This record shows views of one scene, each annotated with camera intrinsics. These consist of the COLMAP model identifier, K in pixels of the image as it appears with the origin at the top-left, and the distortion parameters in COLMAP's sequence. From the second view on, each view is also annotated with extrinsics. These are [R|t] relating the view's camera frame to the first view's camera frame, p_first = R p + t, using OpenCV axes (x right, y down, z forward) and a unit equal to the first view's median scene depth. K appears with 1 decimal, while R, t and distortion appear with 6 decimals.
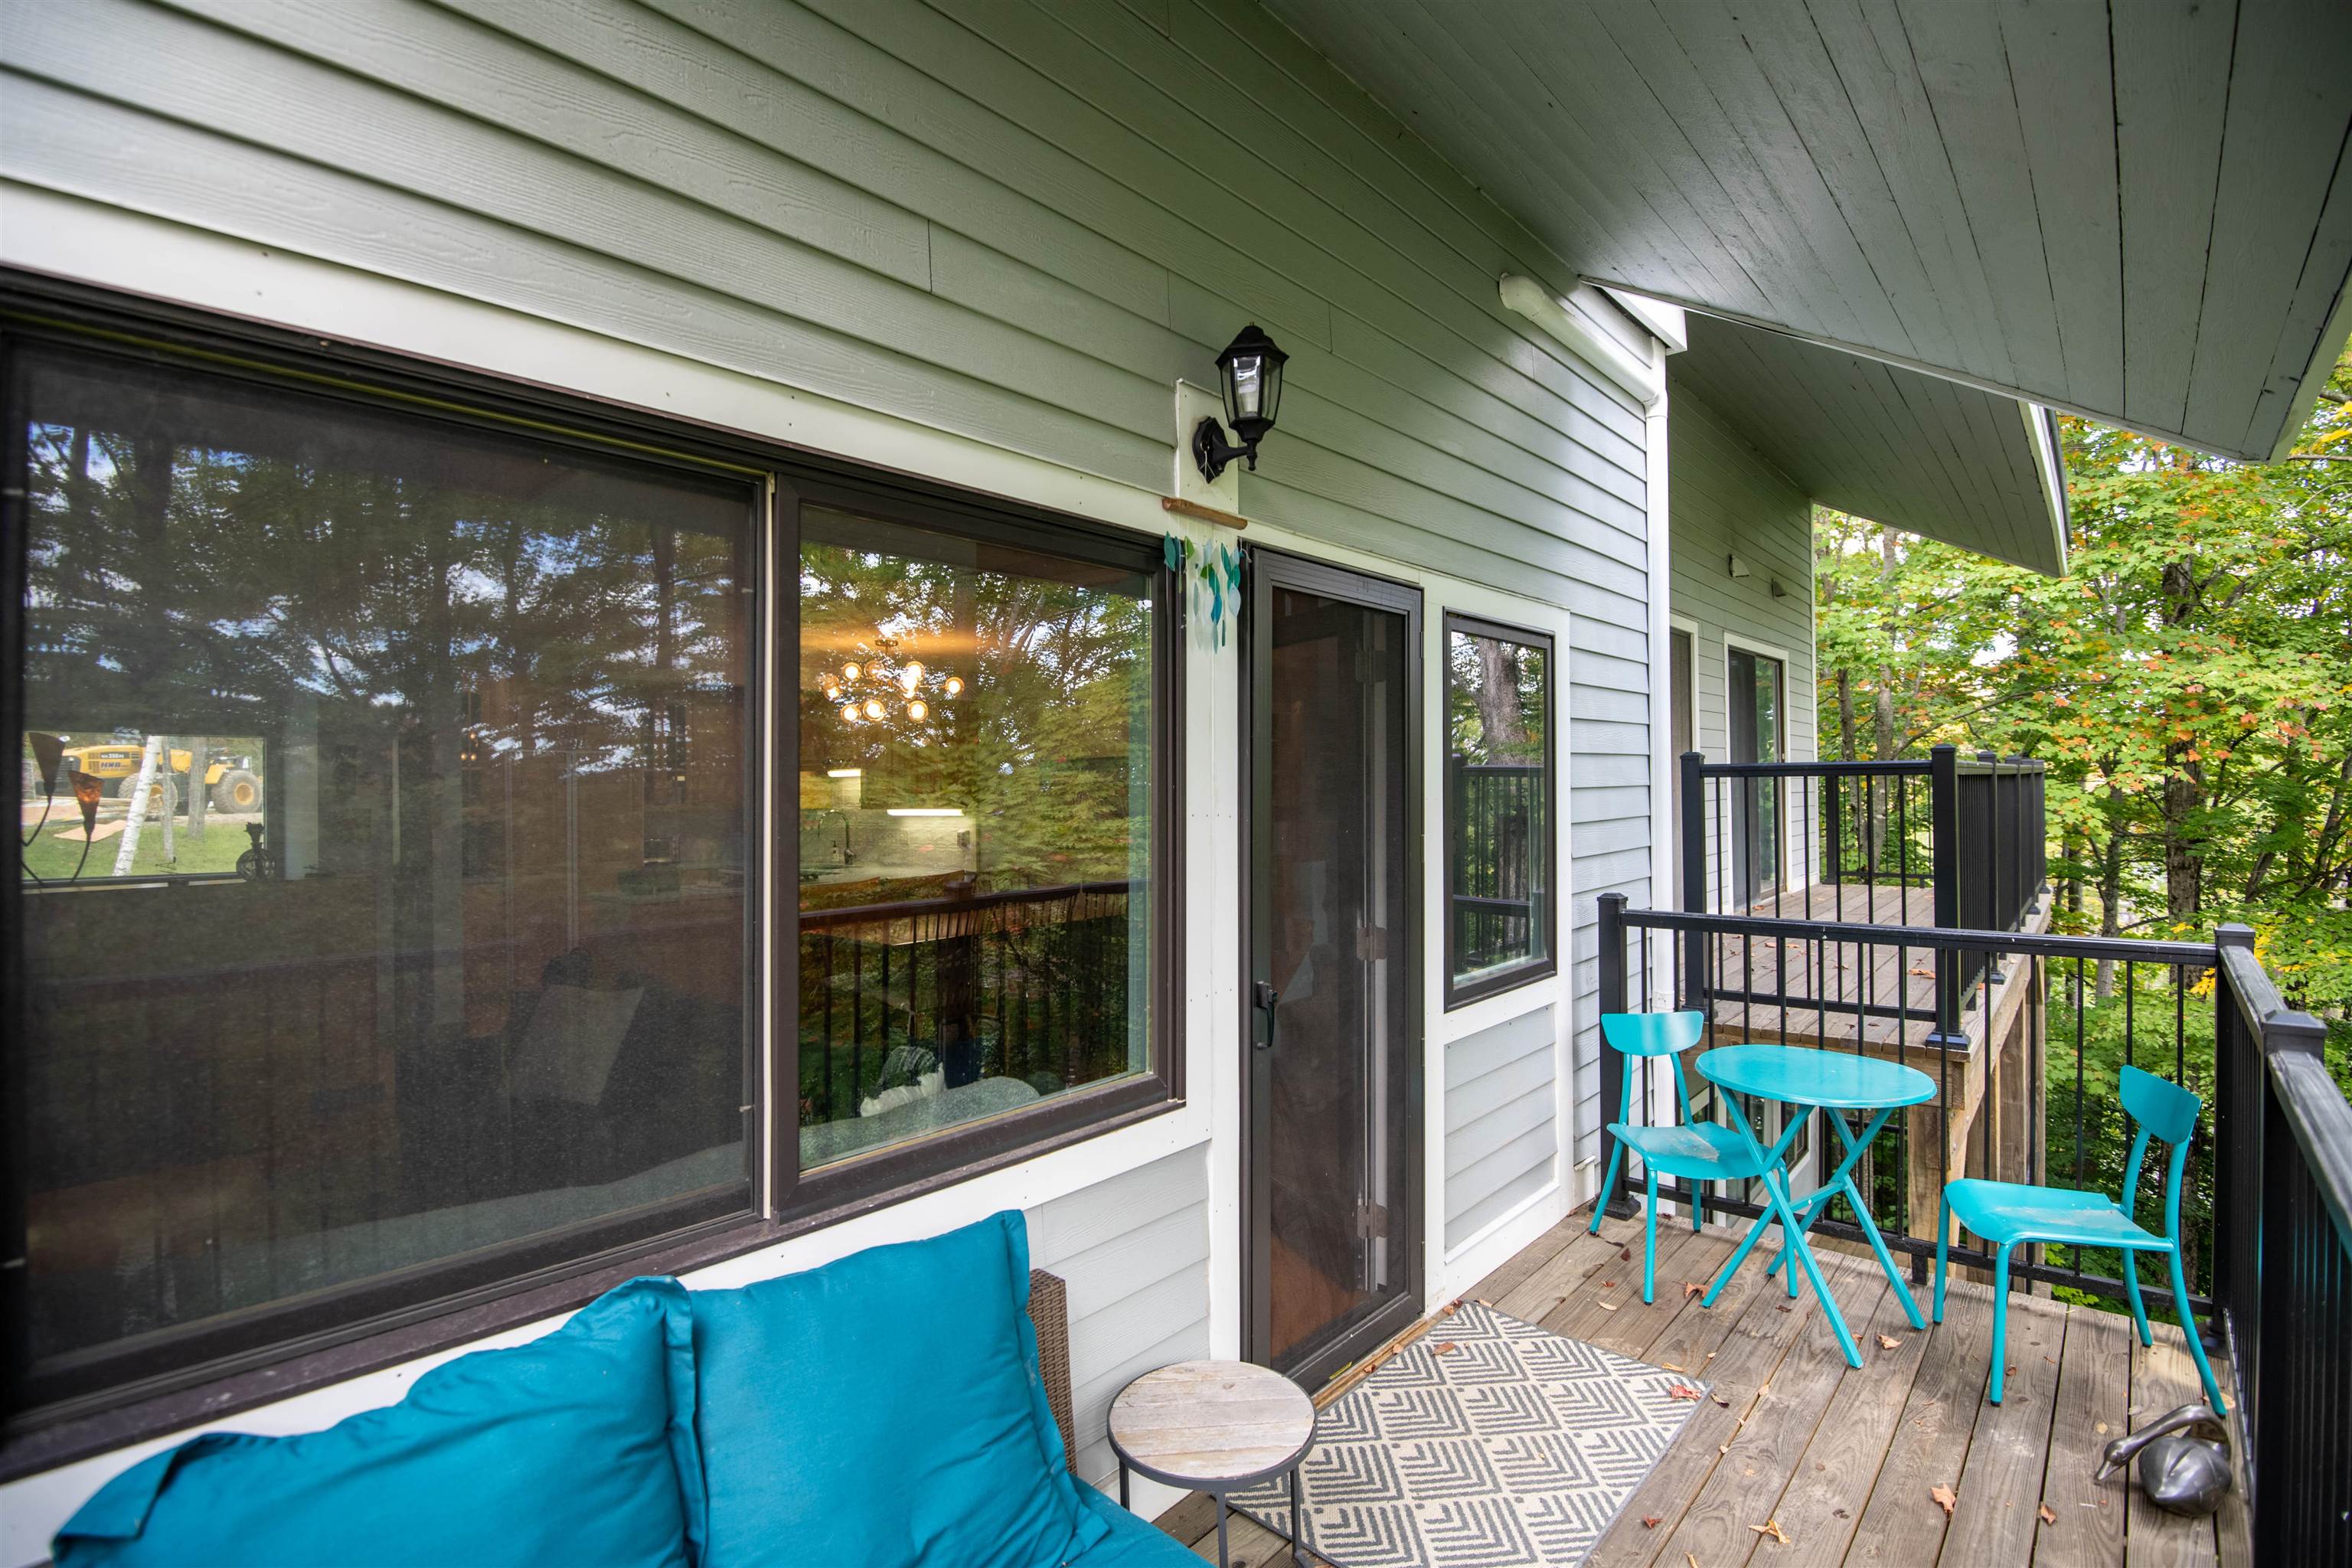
lens RADIAL K [[1173.5, 0, 1176.0], [0, 1173.5, 784.0], [0, 0, 1]] dist [0.001409, -0.044062]
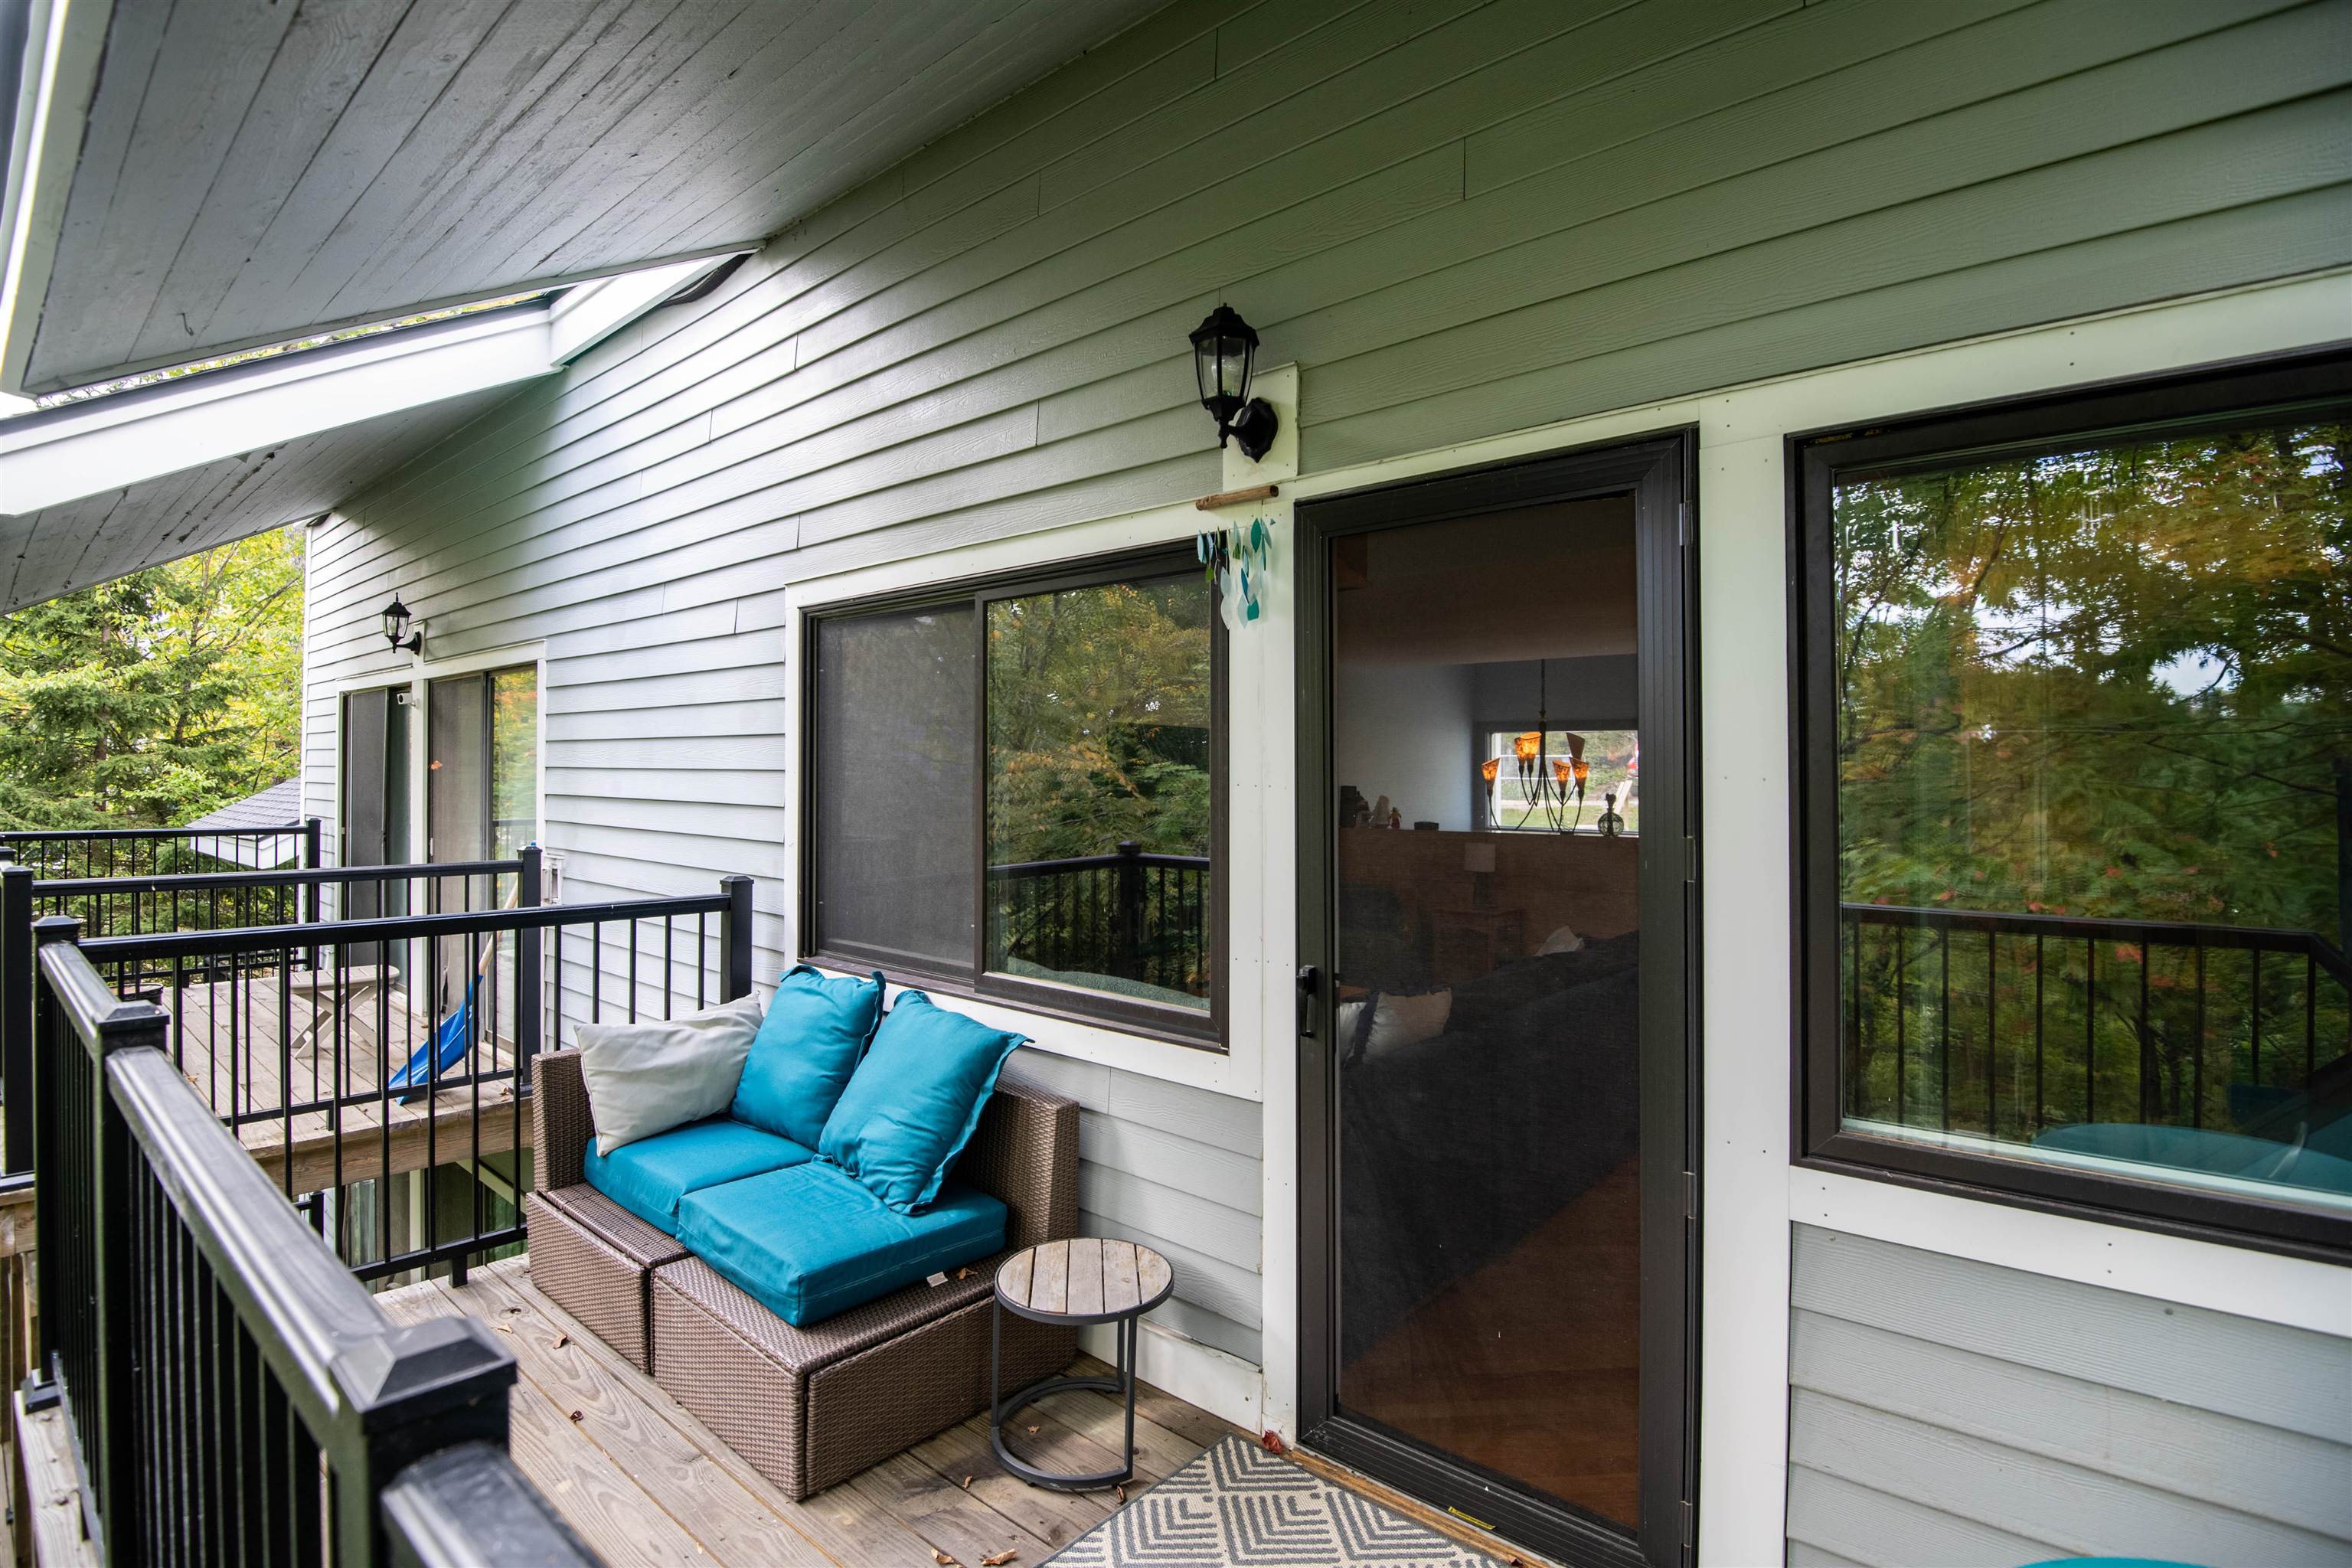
lens RADIAL K [[1173.5, 0, 1176.0], [0, 1173.5, 784.0], [0, 0, 1]] dist [0.001409, -0.044062]
pose [[-0.036107, 0.013069, -0.999262, 1.072364], [-0.005779, 0.999895, 0.013286, 0.011377], [0.999331, 0.006255, -0.036028, 0.982705]]
